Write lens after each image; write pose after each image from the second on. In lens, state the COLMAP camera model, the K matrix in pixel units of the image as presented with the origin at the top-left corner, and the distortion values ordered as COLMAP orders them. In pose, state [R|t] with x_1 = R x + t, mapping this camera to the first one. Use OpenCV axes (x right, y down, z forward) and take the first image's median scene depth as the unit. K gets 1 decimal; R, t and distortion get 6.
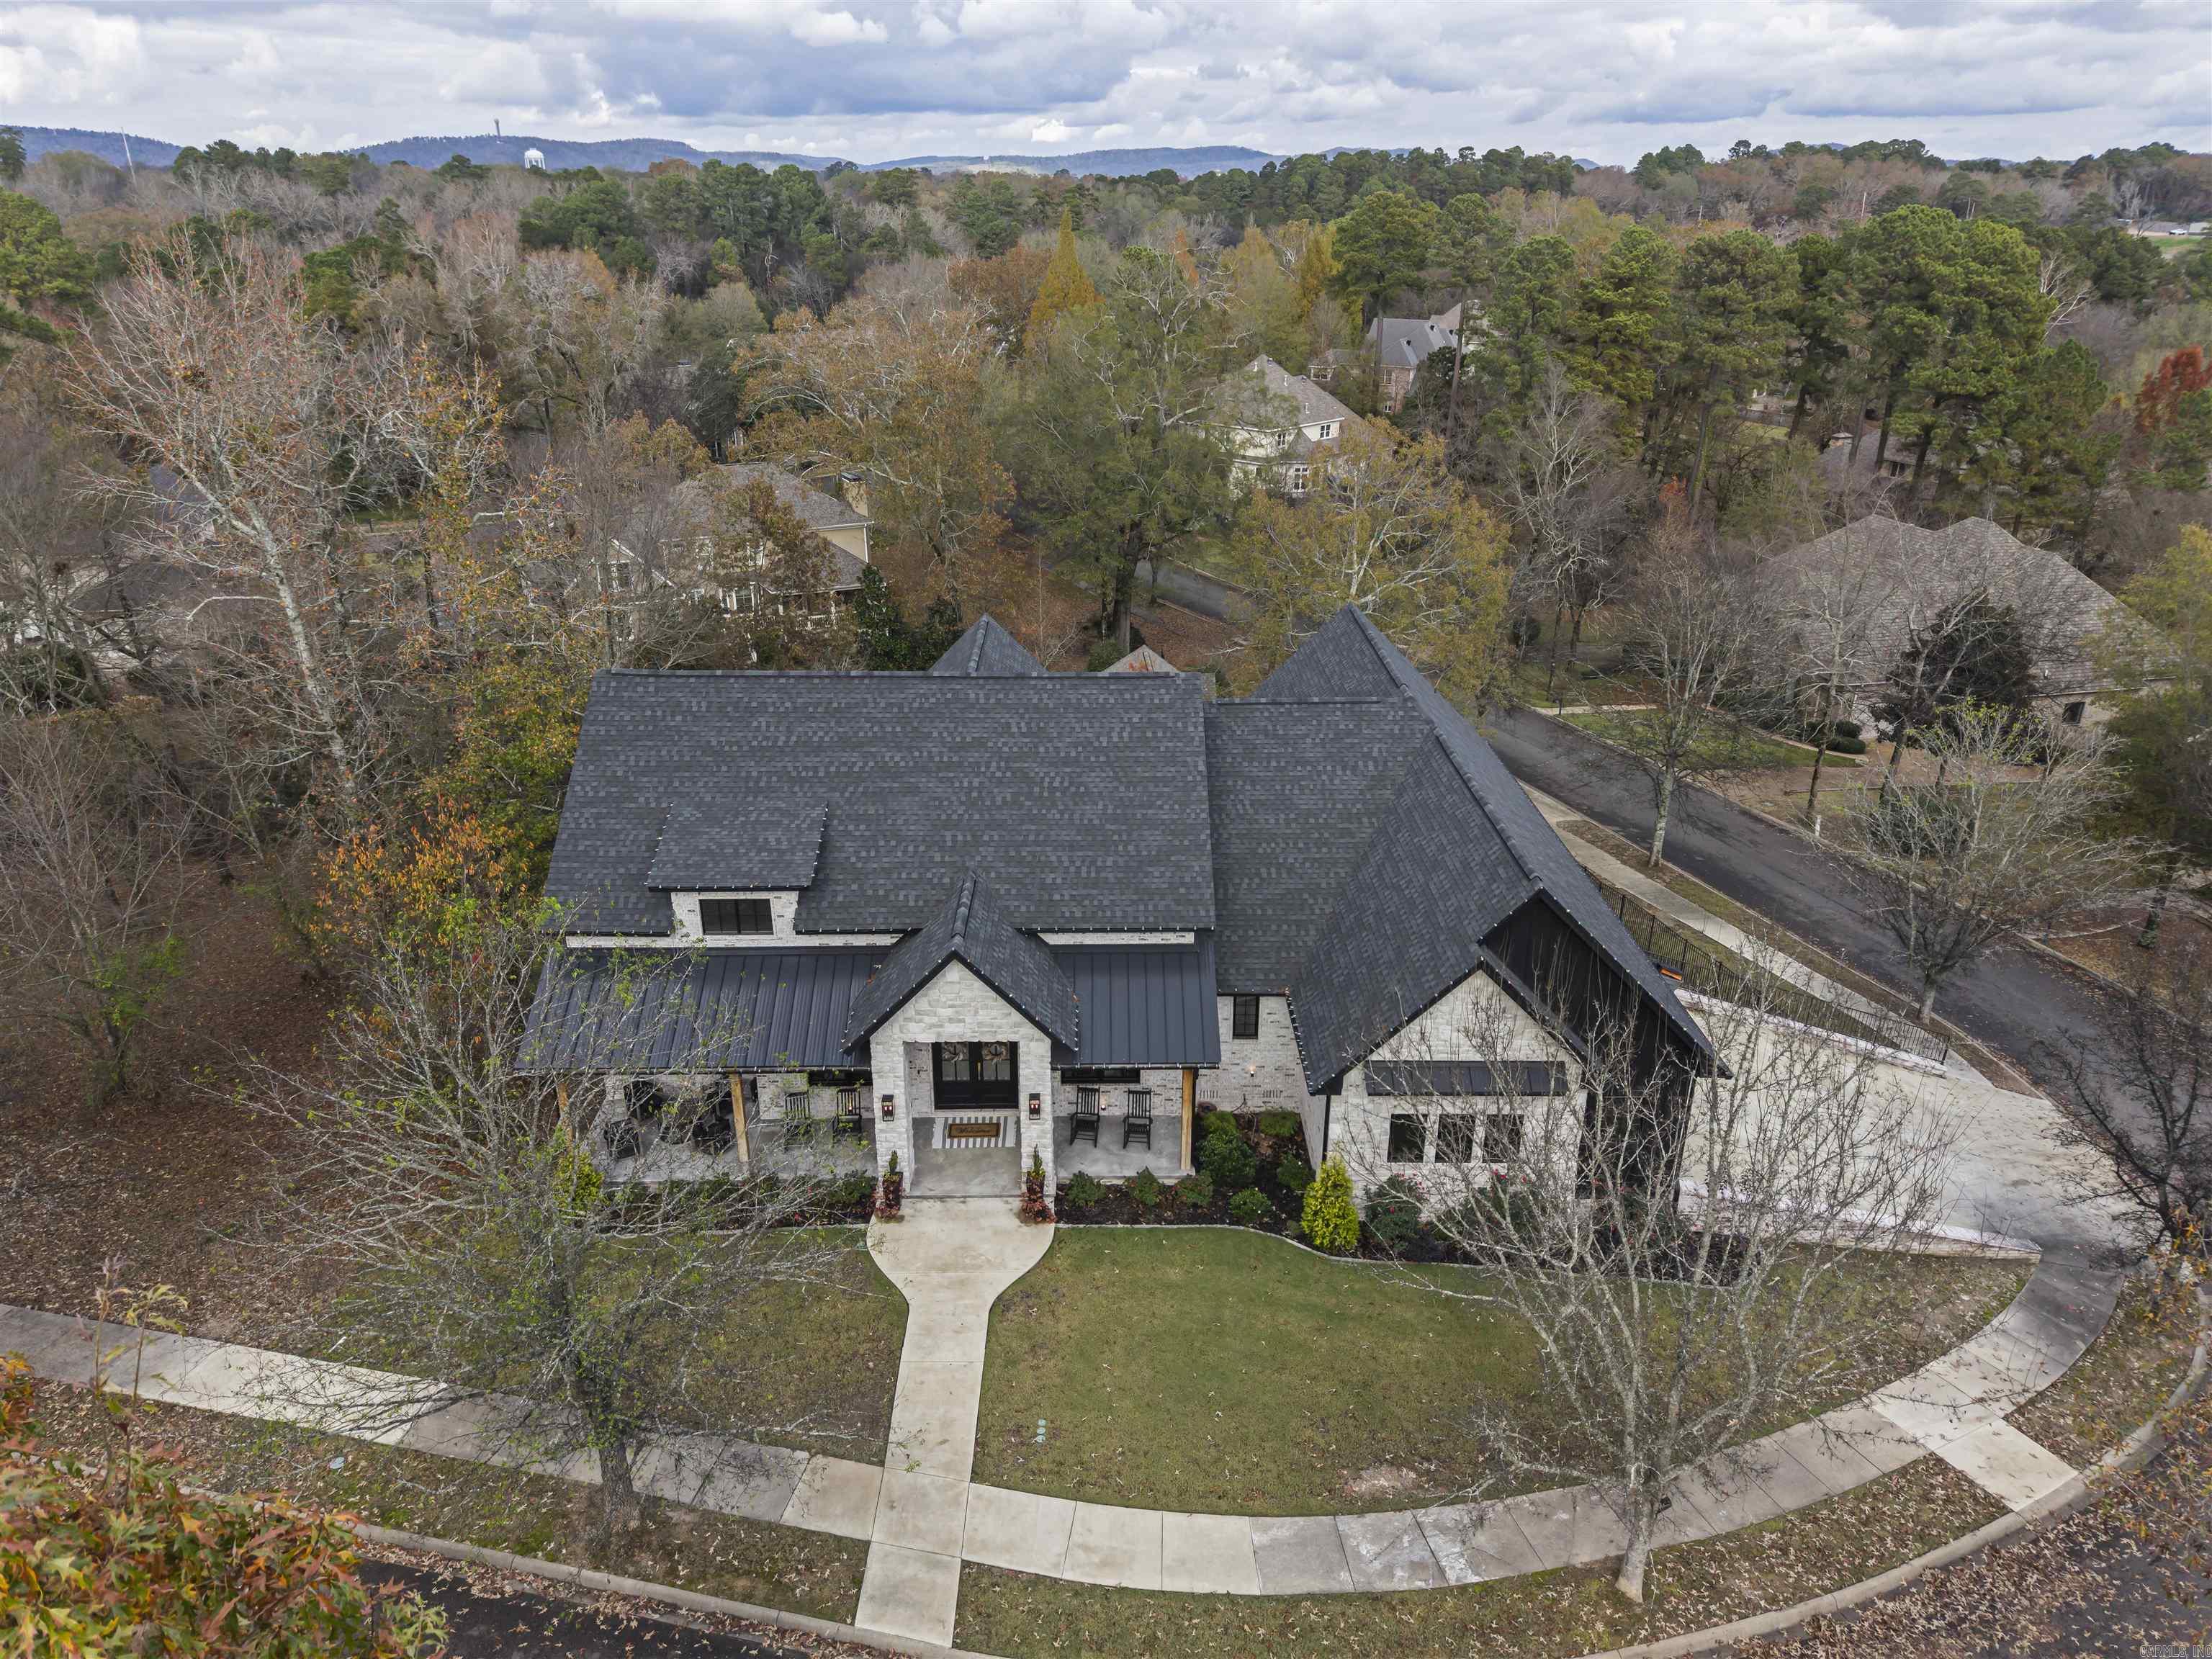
lens RADIAL K [[1492.2, 0, 1110.8], [0, 1492.2, 836.3], [0, 0, 1]] dist [0.023906, -0.018998]
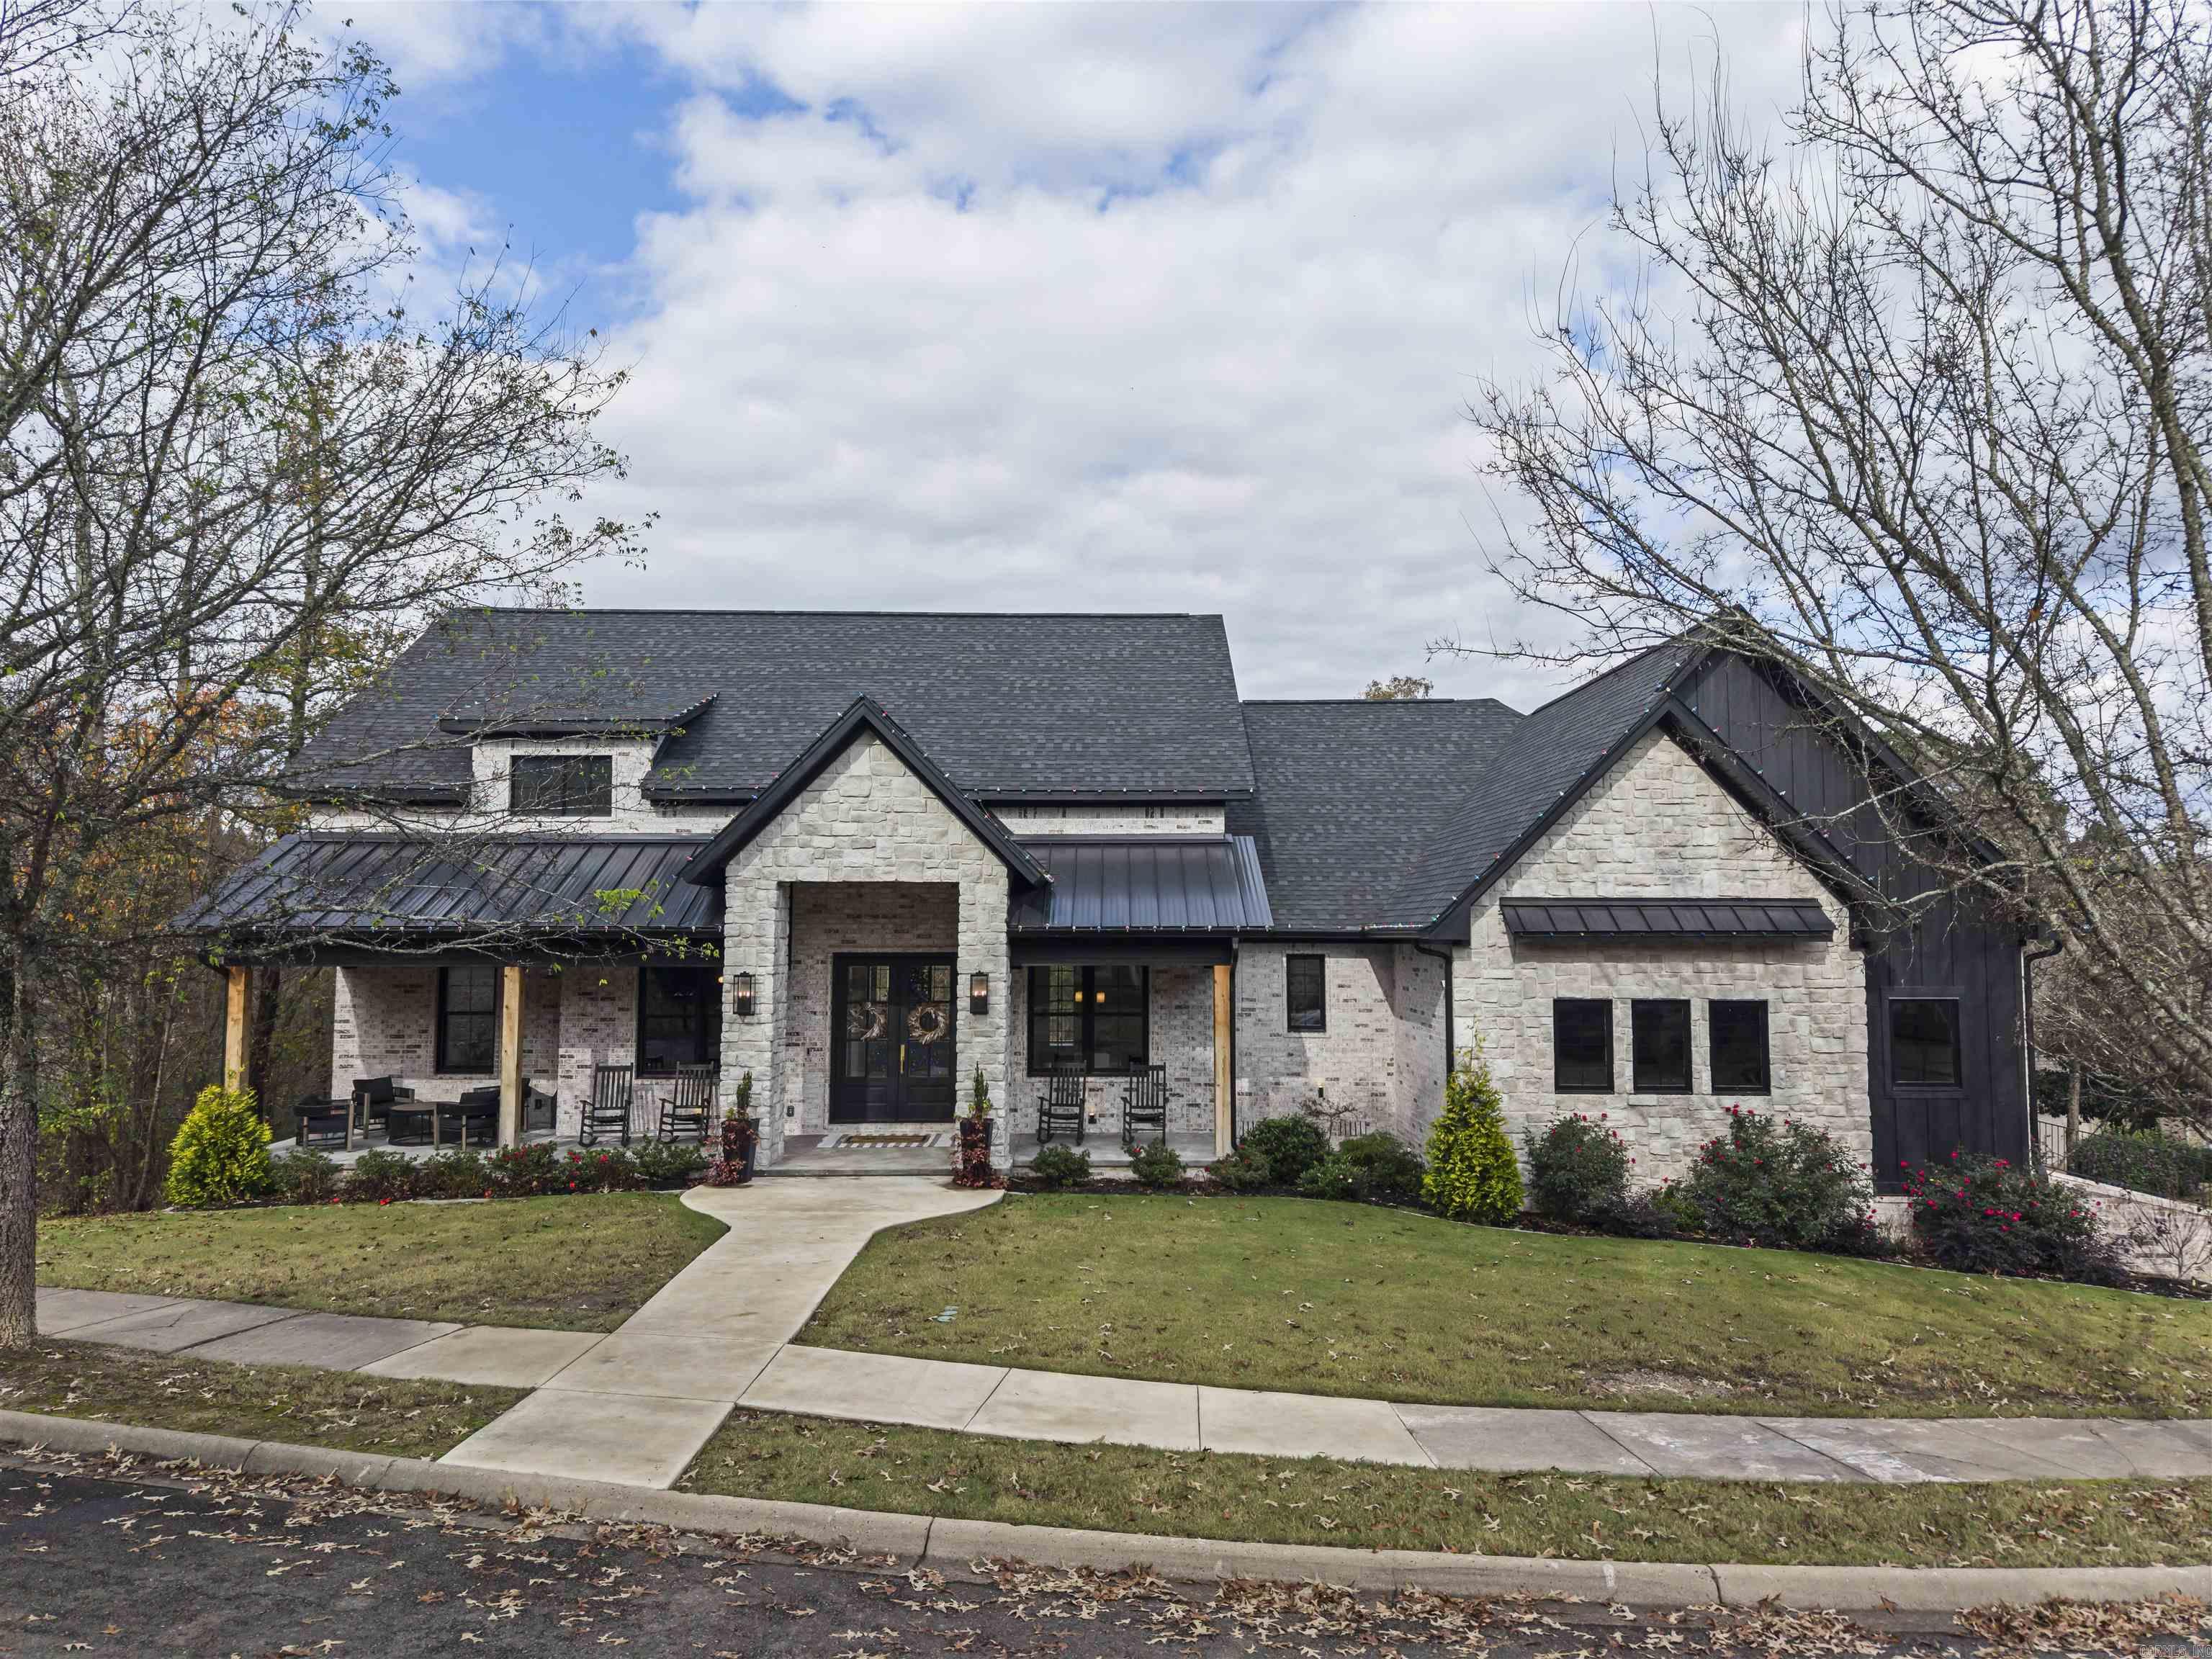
lens RADIAL K [[1492.2, 0, 1110.8], [0, 1492.2, 836.3], [0, 0, 1]] dist [0.023906, -0.018998]
pose [[0.999940, -0.005146, -0.009625, 0.010646], [0.000126, 0.887282, -0.461227, 0.412779], [0.010914, 0.461199, 0.887230, 0.417503]]
